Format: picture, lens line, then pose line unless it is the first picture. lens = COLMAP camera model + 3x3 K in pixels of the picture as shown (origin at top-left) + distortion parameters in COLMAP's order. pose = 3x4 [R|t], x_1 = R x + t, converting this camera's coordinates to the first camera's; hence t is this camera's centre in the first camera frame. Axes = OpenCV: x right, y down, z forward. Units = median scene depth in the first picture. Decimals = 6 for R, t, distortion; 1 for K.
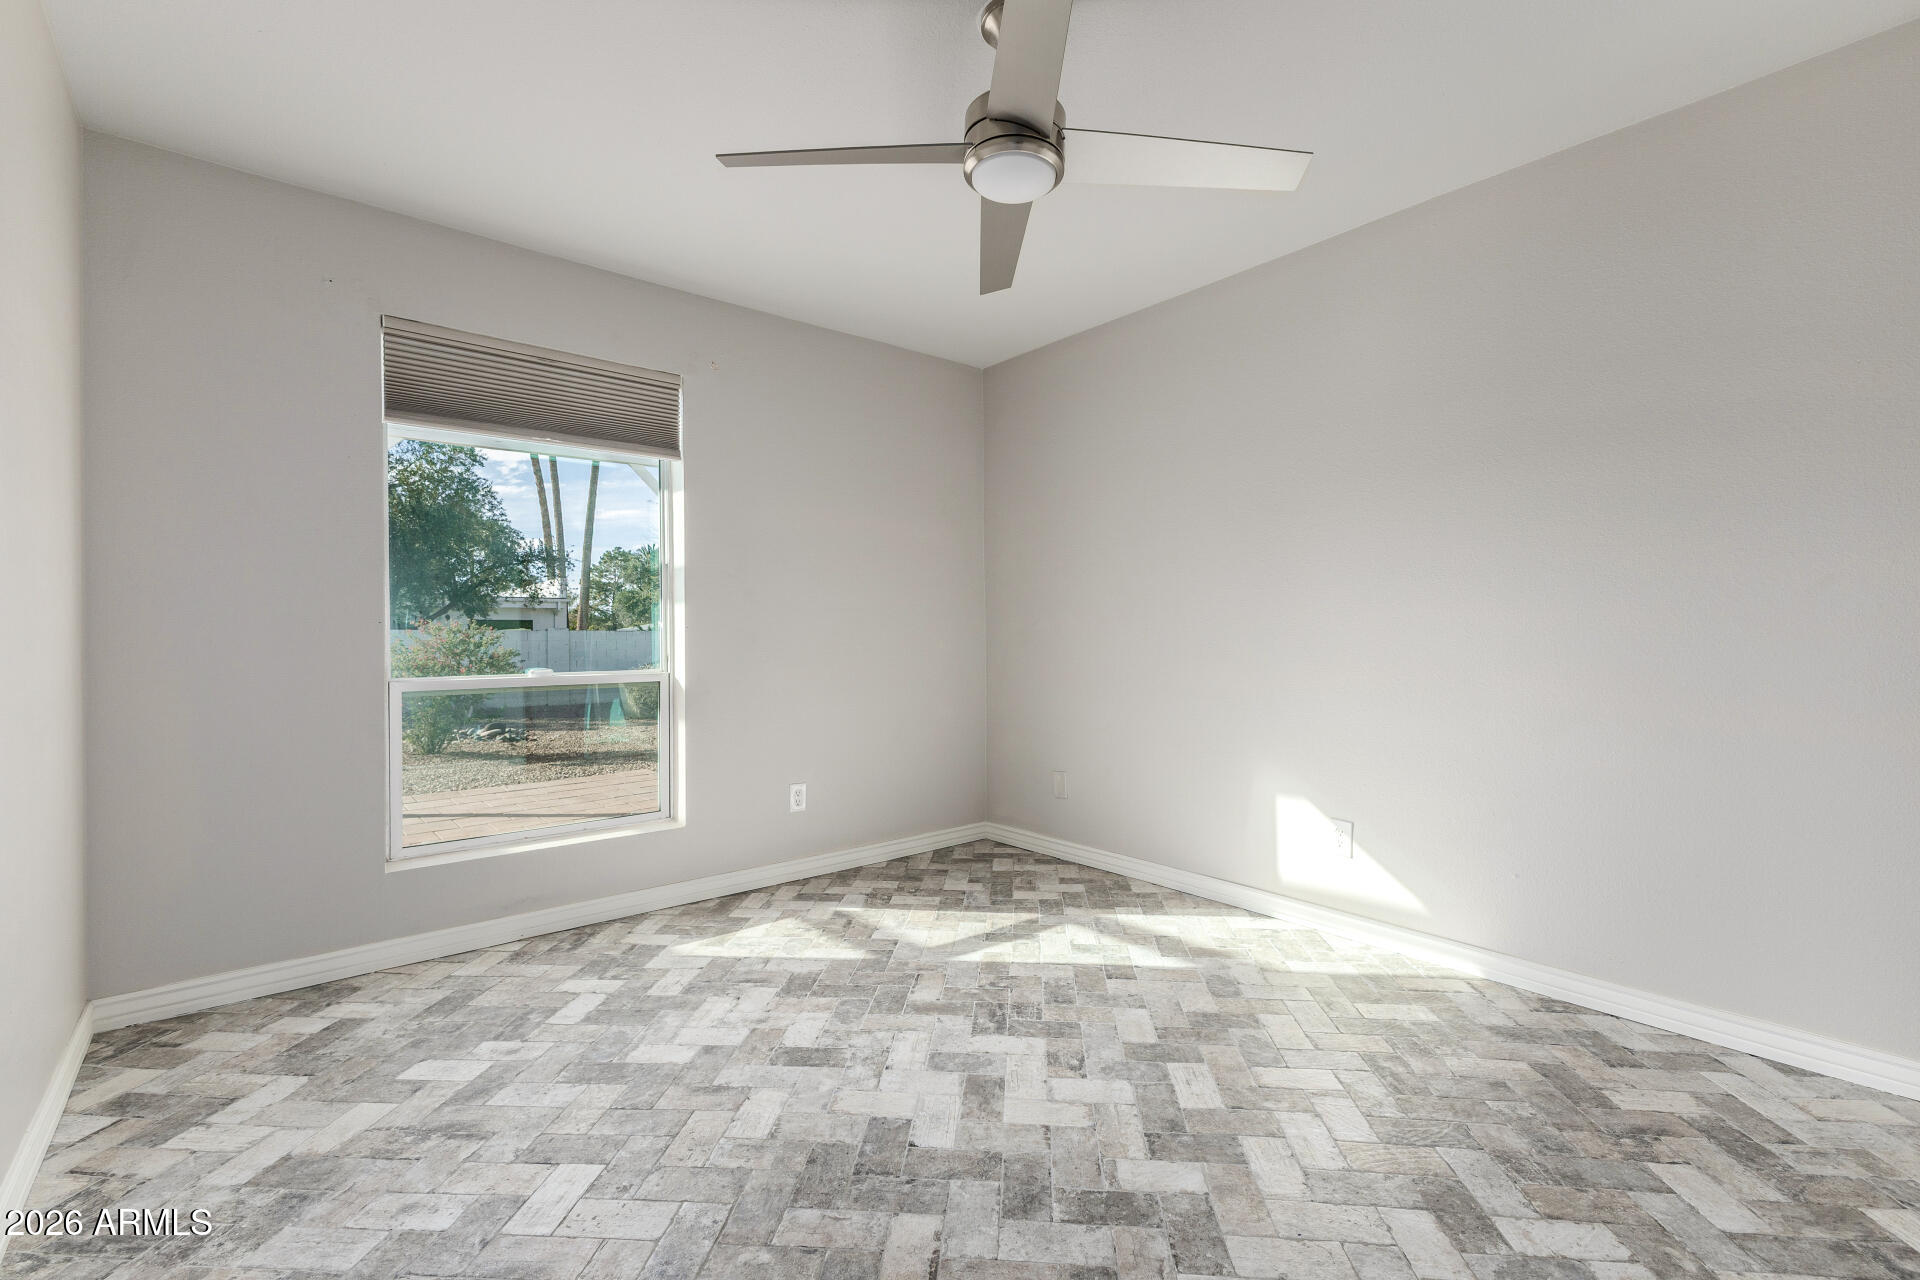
lens RADIAL K [[831.5, 0, 964.2], [0, 831.5, 633.1], [0, 0, 1]] dist [0.008548, -0.001111]
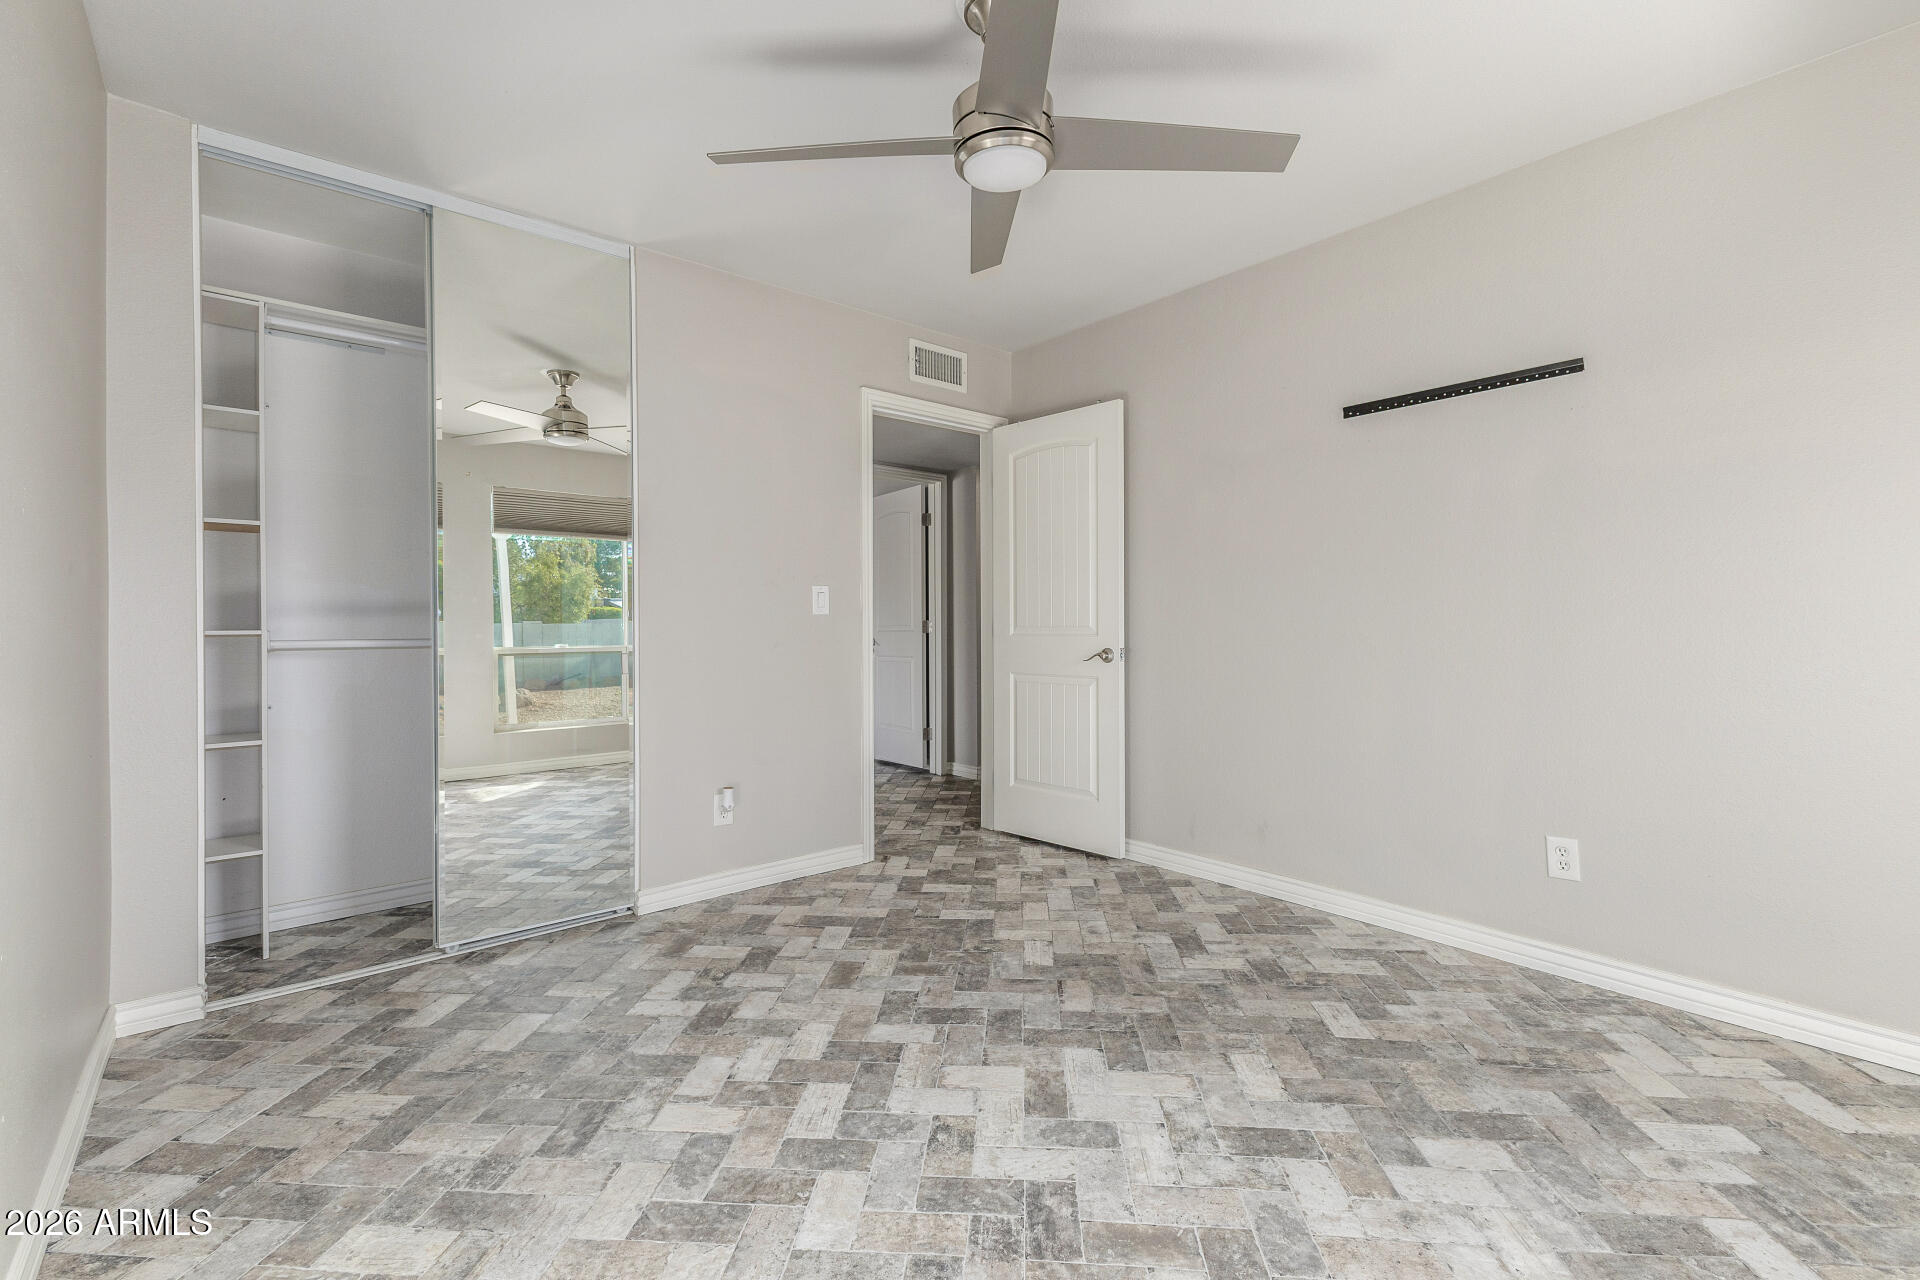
lens RADIAL K [[831.5, 0, 964.2], [0, 831.5, 633.1], [0, 0, 1]] dist [0.008548, -0.001111]
pose [[-0.999917, 0.012244, -0.004047, 0.113027], [0.012205, 0.999879, 0.009613, 0.005065], [0.004164, 0.009563, -0.999946, 1.925411]]
